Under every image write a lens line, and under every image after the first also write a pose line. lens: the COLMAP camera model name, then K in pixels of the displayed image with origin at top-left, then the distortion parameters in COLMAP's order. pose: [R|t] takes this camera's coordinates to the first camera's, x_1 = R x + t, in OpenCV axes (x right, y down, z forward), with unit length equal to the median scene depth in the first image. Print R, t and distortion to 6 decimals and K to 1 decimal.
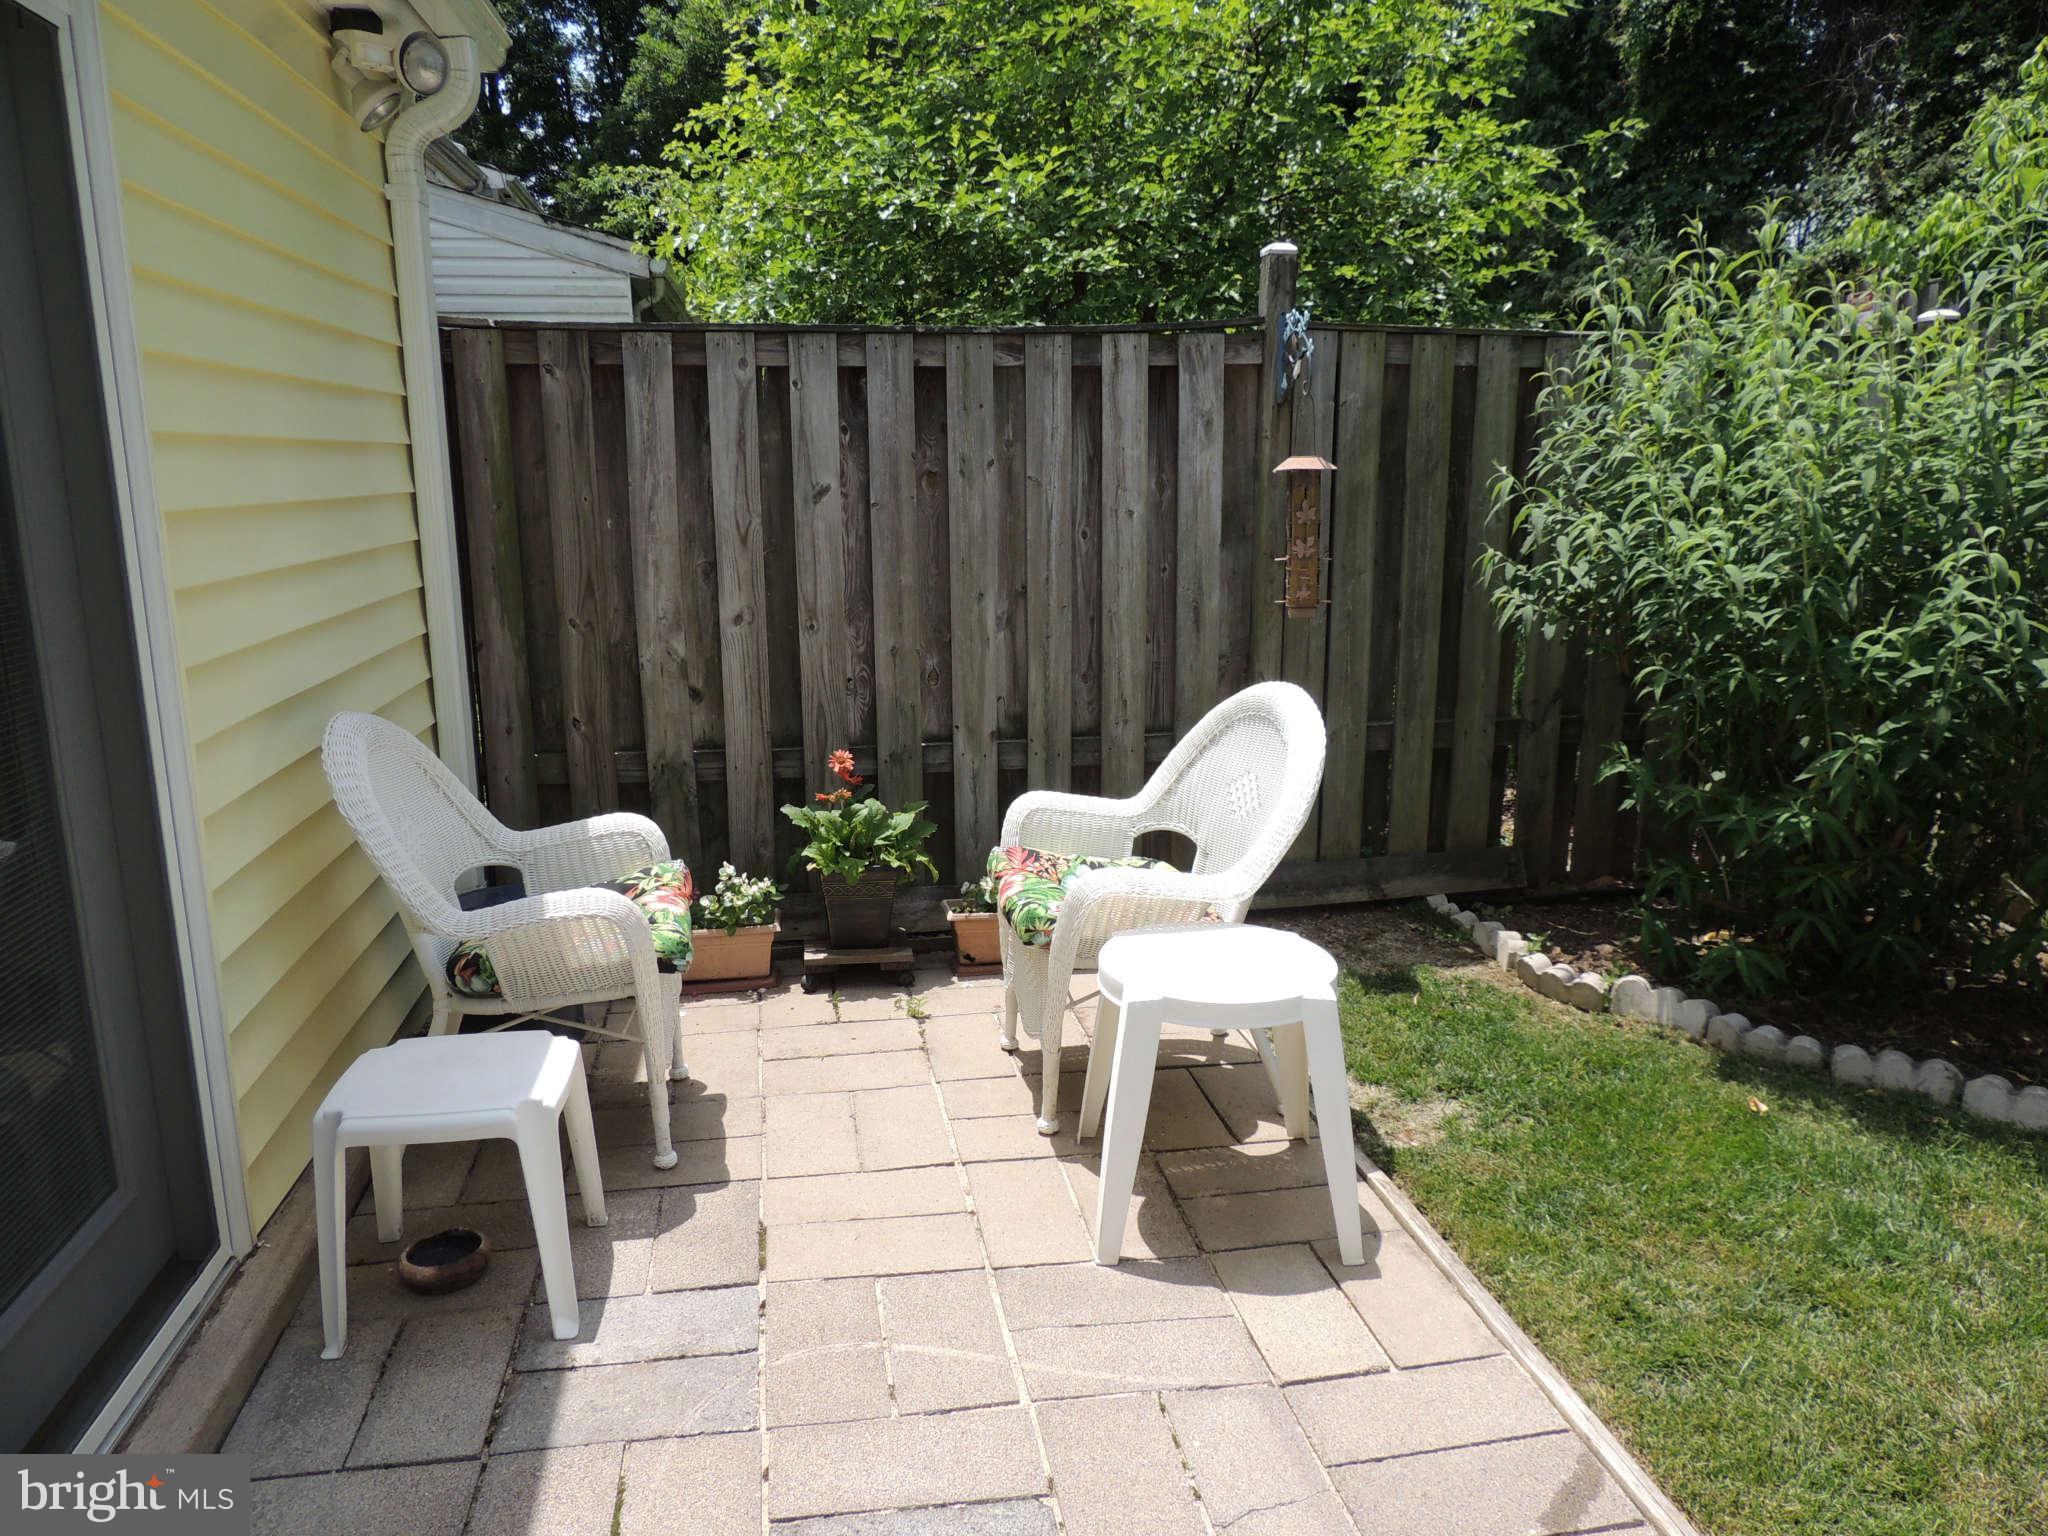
lens RADIAL K [[1452.2, 0, 1036.6], [0, 1452.2, 768.0], [0, 0, 1]] dist [-0.024787, 0.001144]
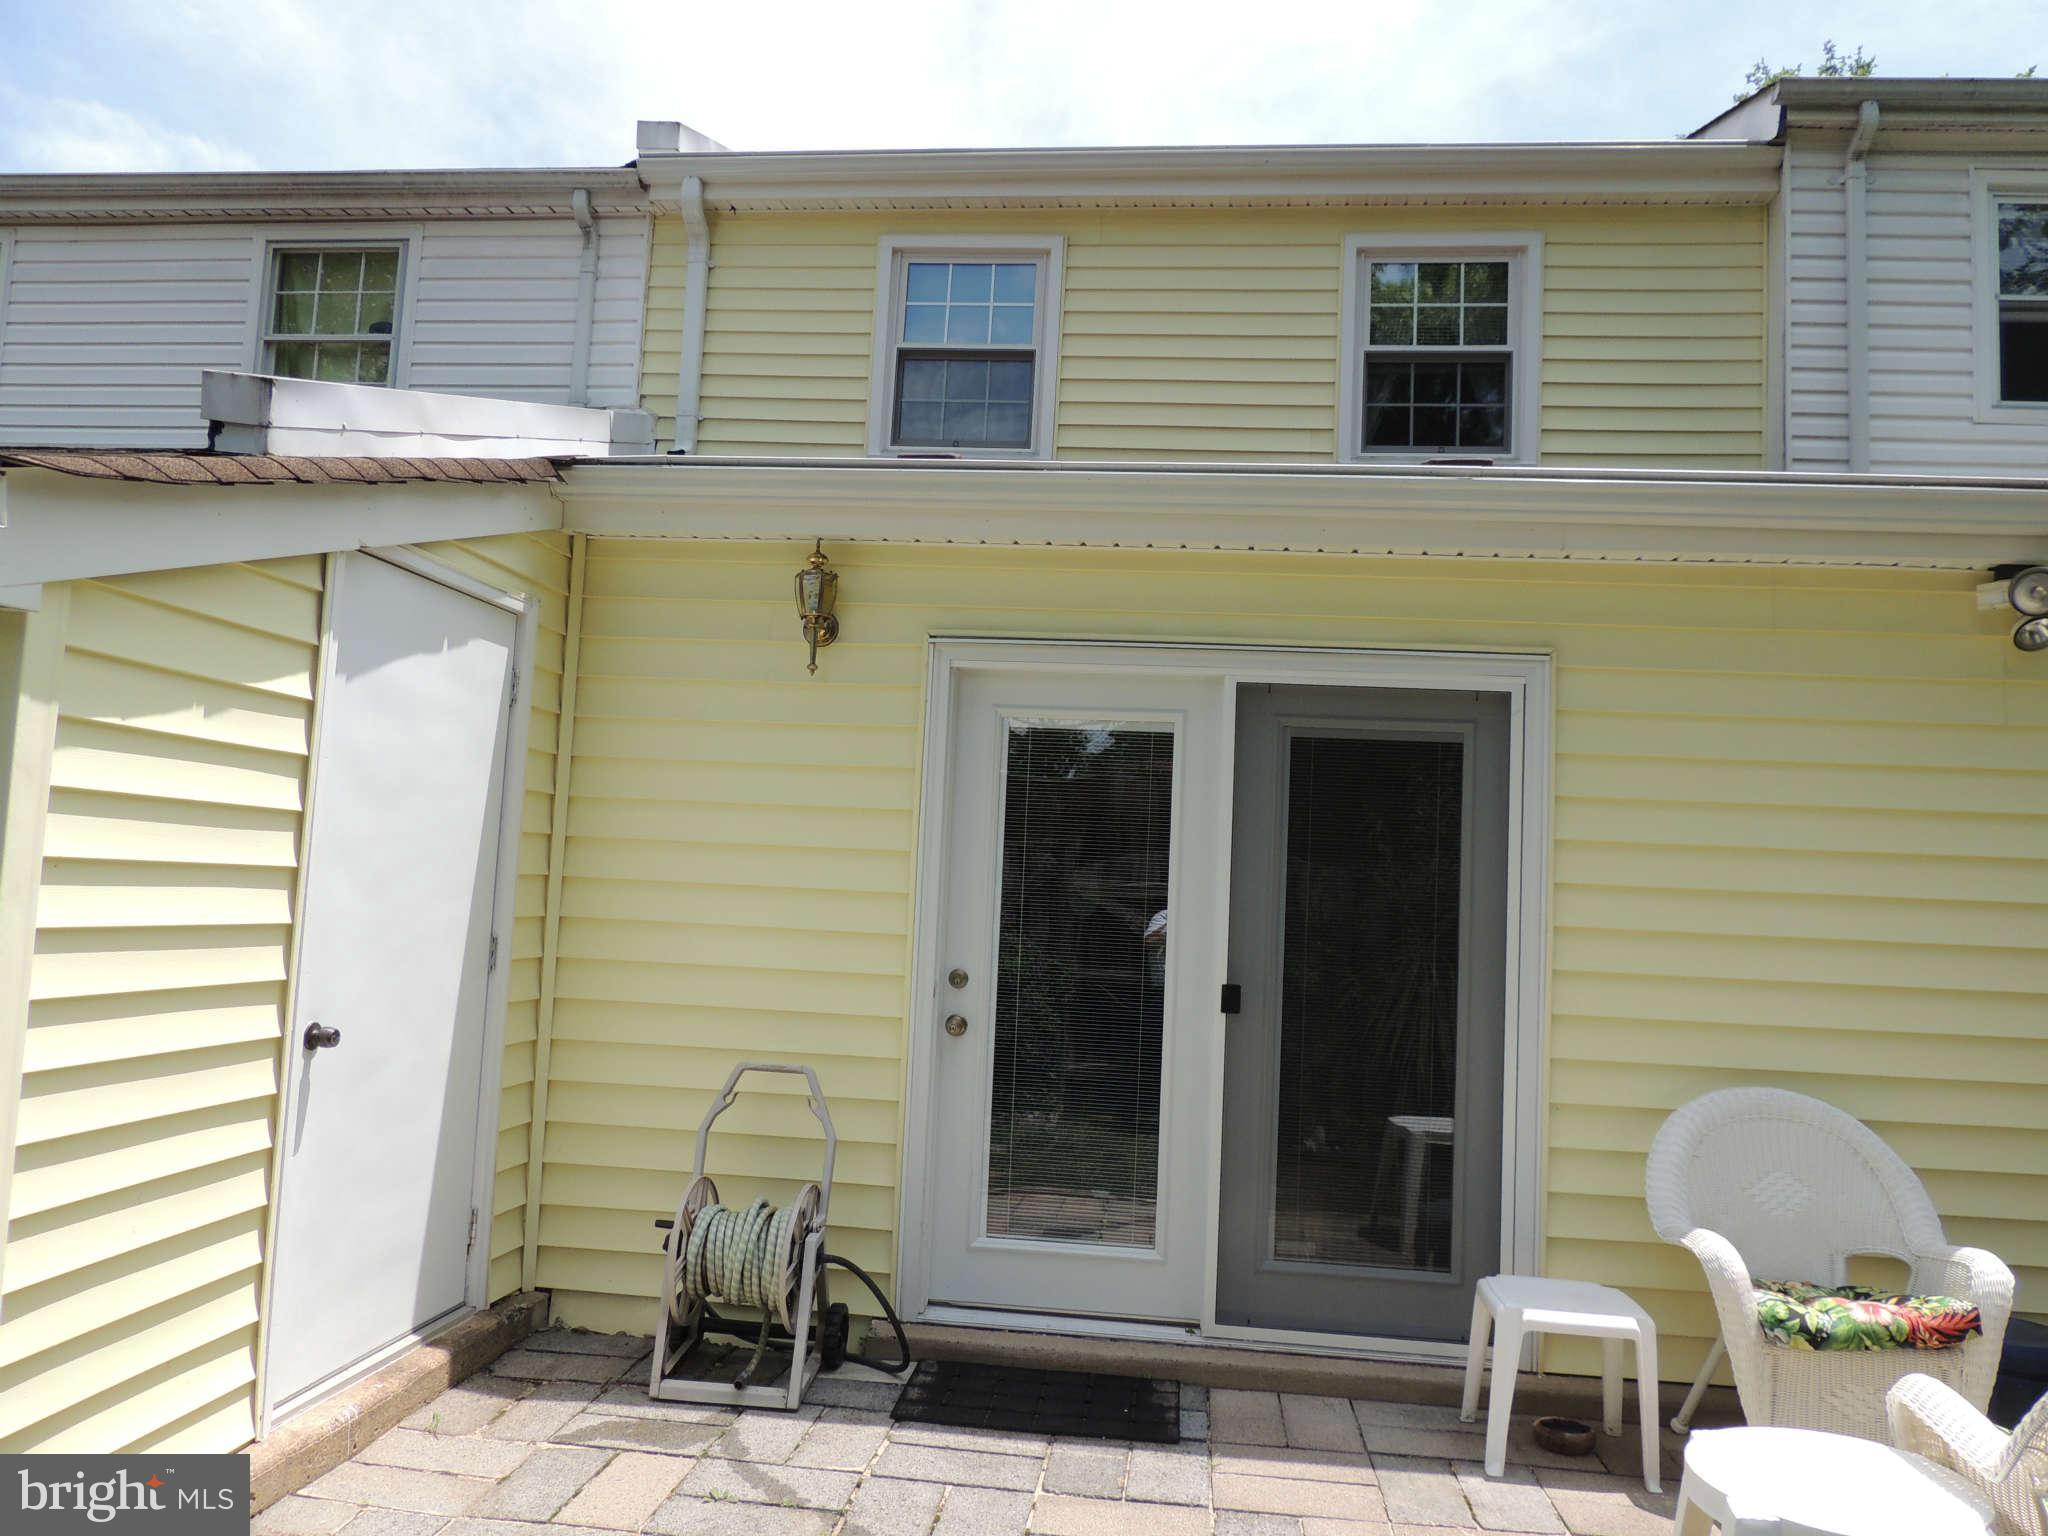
lens RADIAL K [[1452.2, 0, 1024.5], [0, 1452.2, 771.7], [0, 0, 1]] dist [-0.024787, 0.001144]
pose [[-0.275477, -0.082714, -0.957743, 0.735075], [-0.242941, 0.969942, -0.013889, -0.097231], [0.930103, 0.228849, -0.287291, 0.467646]]
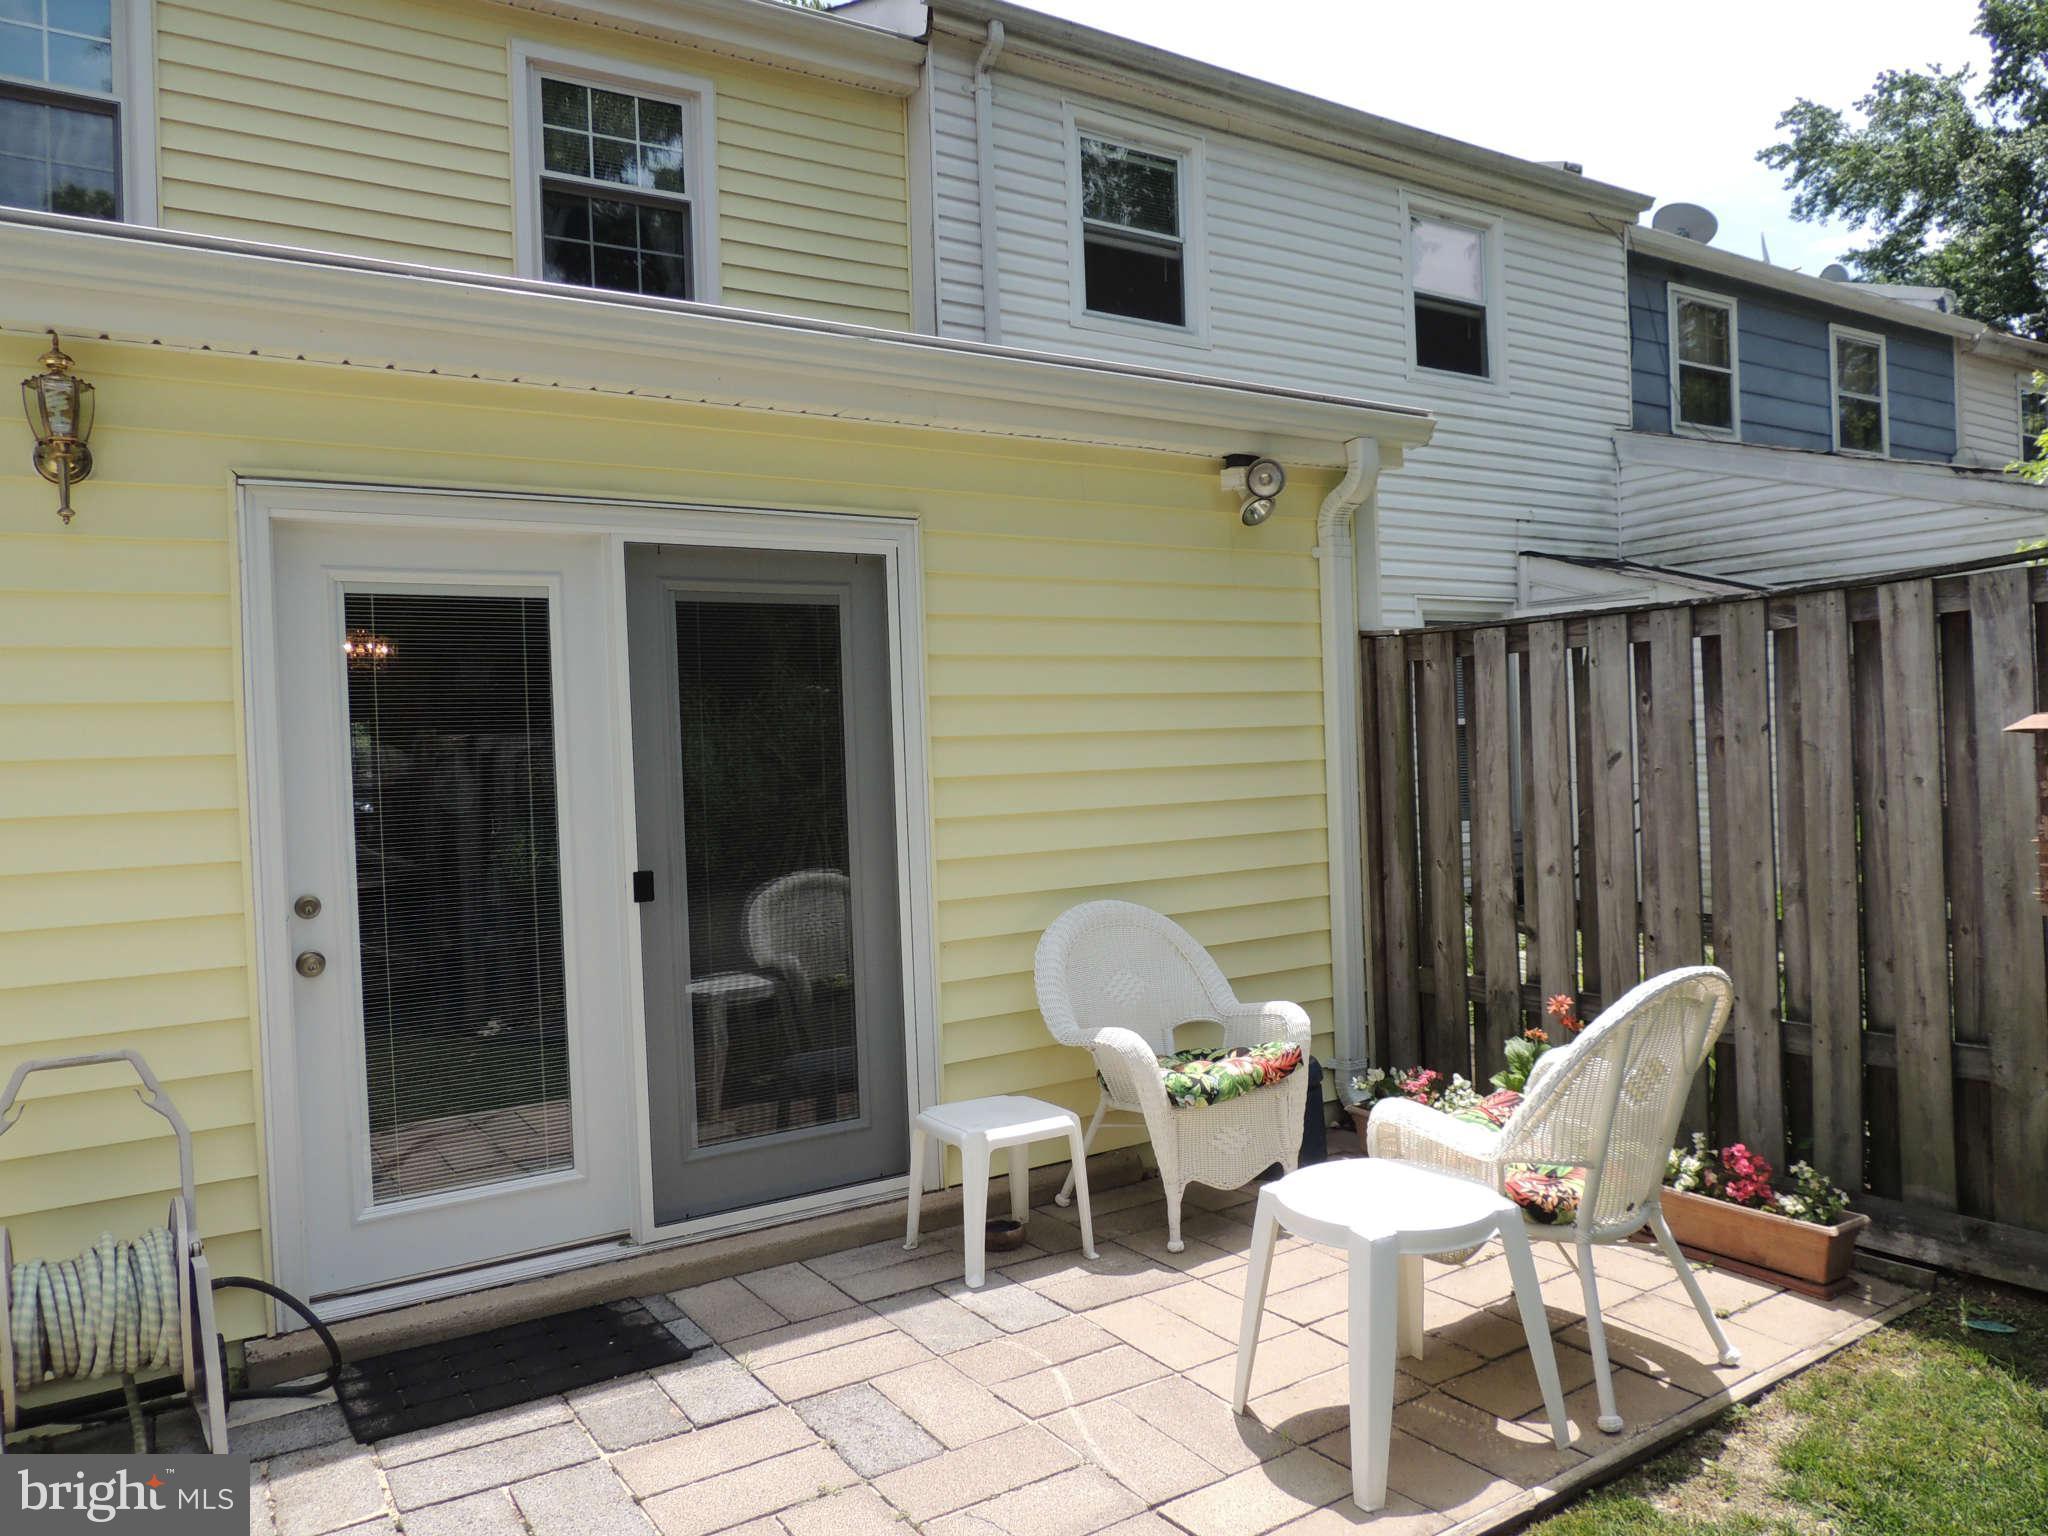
lens RADIAL K [[1452.2, 0, 1025.9], [0, 1452.2, 770.7], [0, 0, 1]] dist [-0.024787, 0.001144]
pose [[0.399159, 0.005515, -0.916865, 0.670777], [-0.156712, 0.985678, -0.062296, -0.045903], [0.903390, 0.168550, 0.394306, 0.184499]]
